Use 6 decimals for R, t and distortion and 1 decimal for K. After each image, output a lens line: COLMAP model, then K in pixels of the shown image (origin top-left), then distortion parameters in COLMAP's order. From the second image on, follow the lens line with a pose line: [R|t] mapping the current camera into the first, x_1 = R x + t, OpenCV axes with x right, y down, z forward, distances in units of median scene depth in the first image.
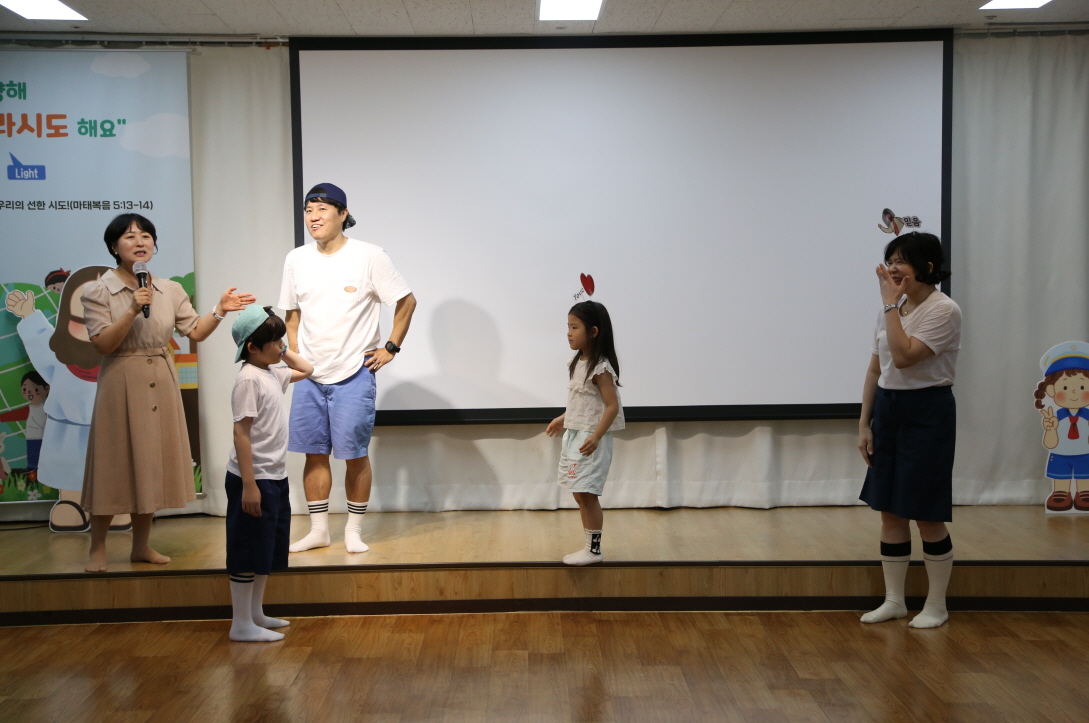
lens RADIAL K [[1723.8, 0, 542.4], [0, 1723.8, 363.5], [0, 0, 1]] dist [0.227769, 0.140536]
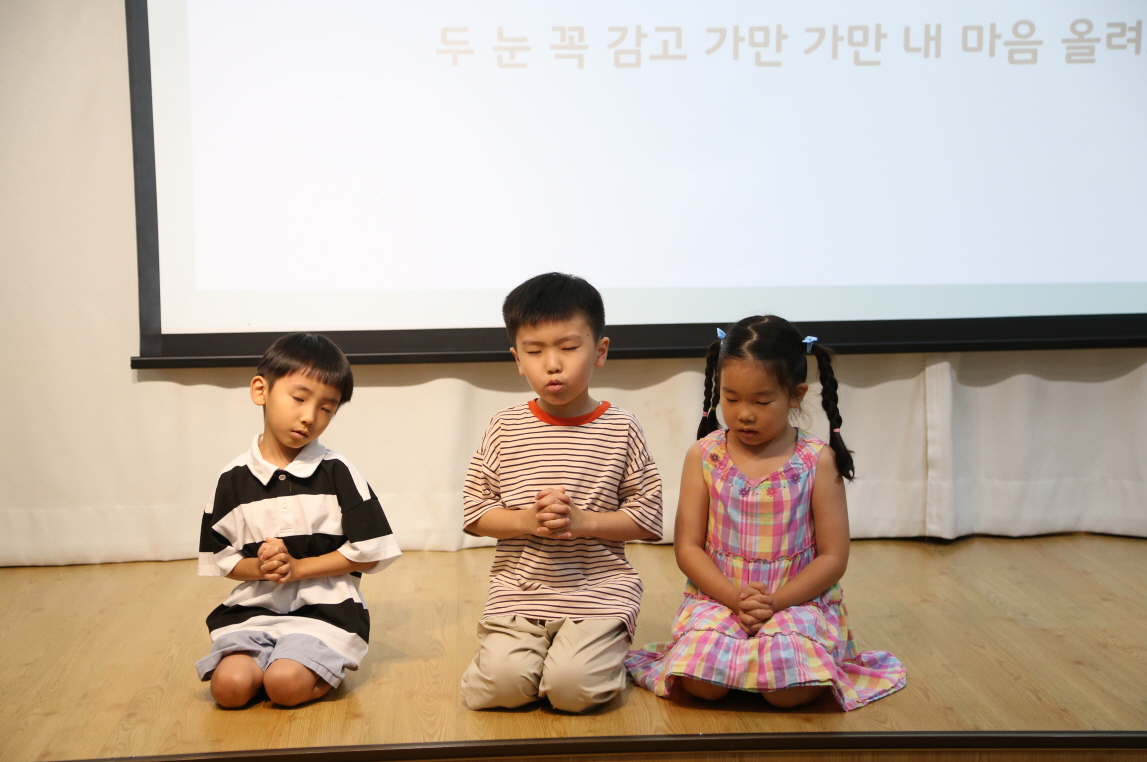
lens RADIAL K [[2140.0, 0, 575.7], [0, 2140.0, 382.5], [0, 0, 1]] dist [0.329613, -0.199611]
pose [[0.998953, -0.006743, 0.045248, -0.055065], [0.004008, 0.998173, 0.060280, 0.007031], [-0.045572, -0.060036, 0.997155, 0.443393]]
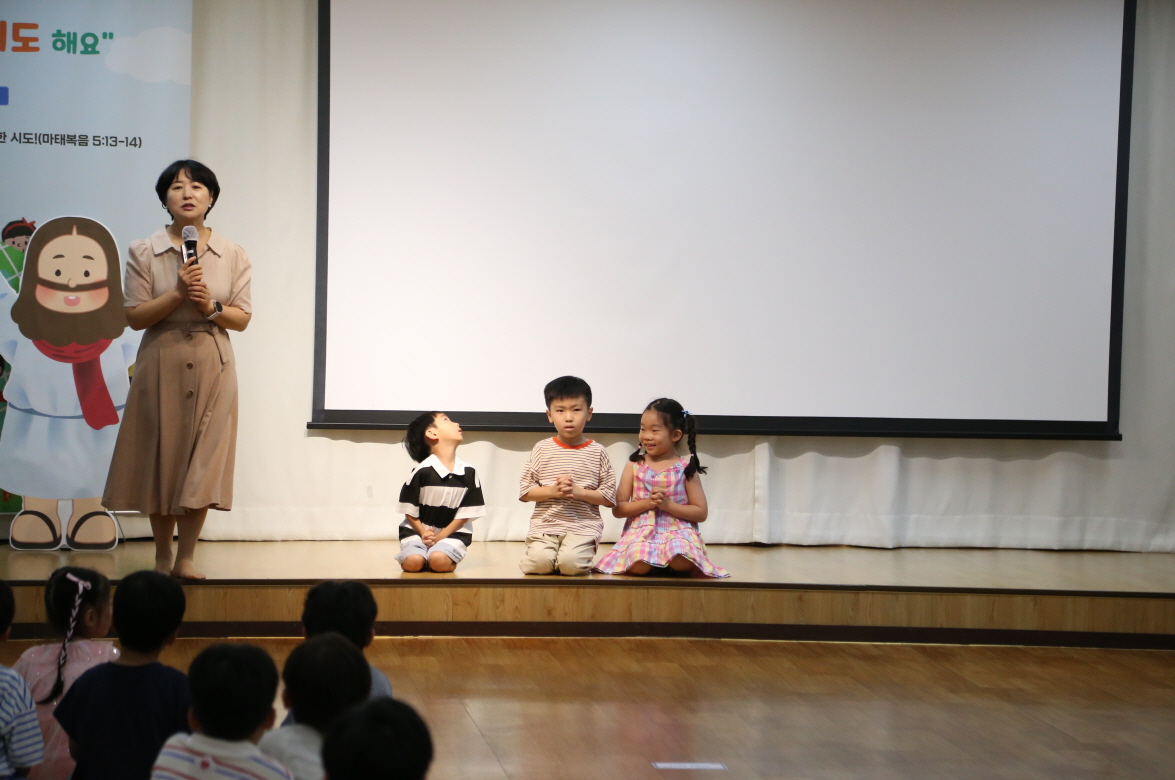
lens RADIAL K [[3475.0, 0, 580.2], [0, 3475.0, 387.9], [0, 0, 1]] dist [0.791766, -0.166859]
pose [[0.993948, 0.030714, 0.105473, -0.192325], [-0.030107, 0.999520, -0.007337, 0.026593], [-0.105648, 0.004117, 0.994395, -0.617847]]
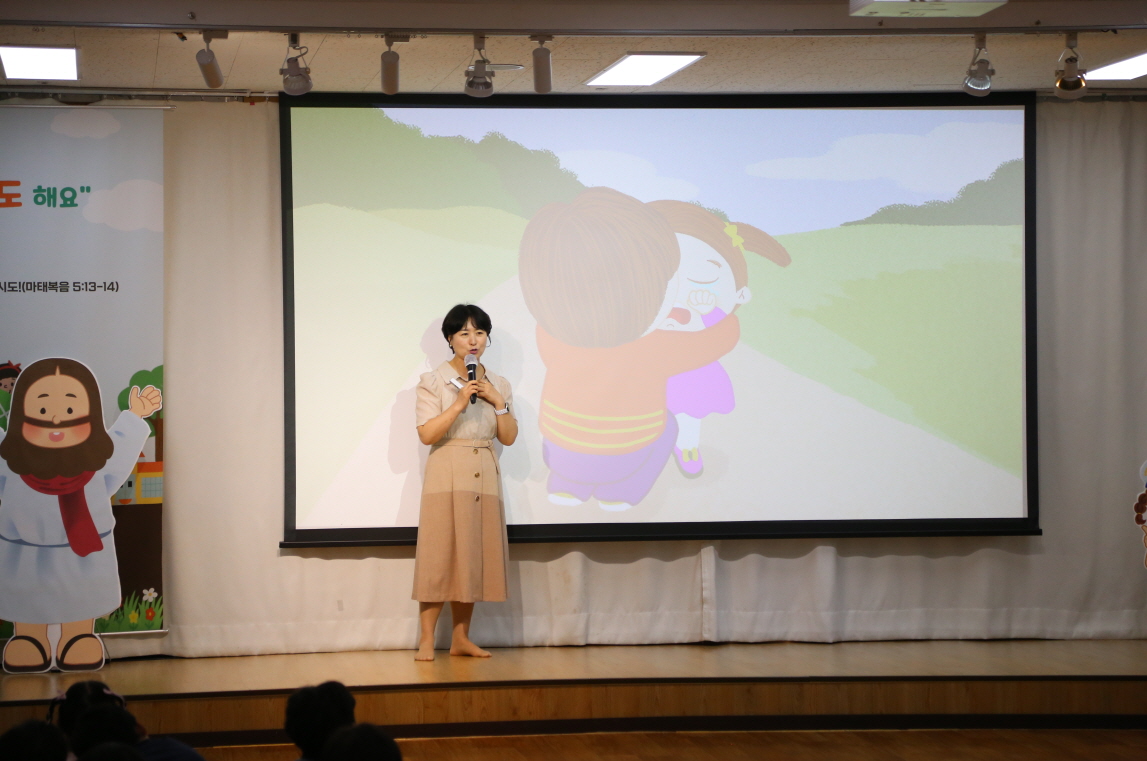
lens RADIAL K [[3392.2, 0, 566.4], [0, 3392.2, 378.5], [0, 0, 1]] dist [0.791766, -0.166859]
pose [[0.992979, 0.002266, 0.118267, -0.206235], [0.003111, 0.998970, -0.045266, 0.030618], [-0.118248, 0.045317, 0.991950, -0.687883]]
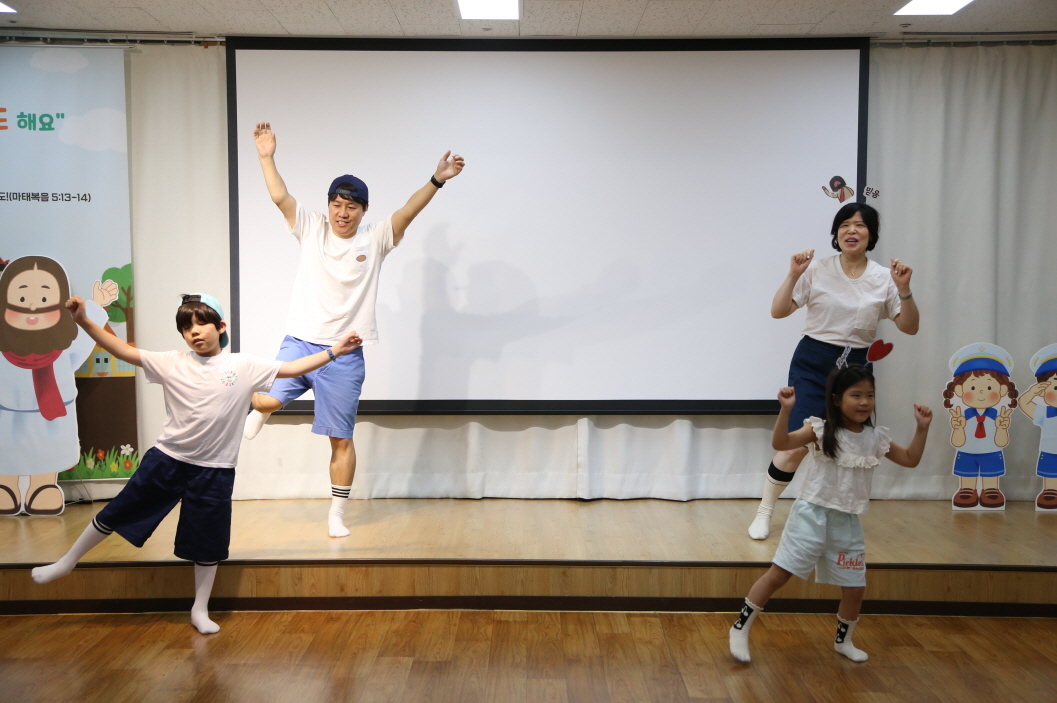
lens RADIAL K [[1421.9, 0, 526.6], [0, 1421.9, 354.6], [0, 0, 1]] dist [0.139414, 0.142492]
pose [[0.999817, 0.014421, -0.012557, 0.046276], [-0.014381, 0.999891, 0.003278, -0.004775], [0.012603, -0.003097, 0.999916, 0.153257]]
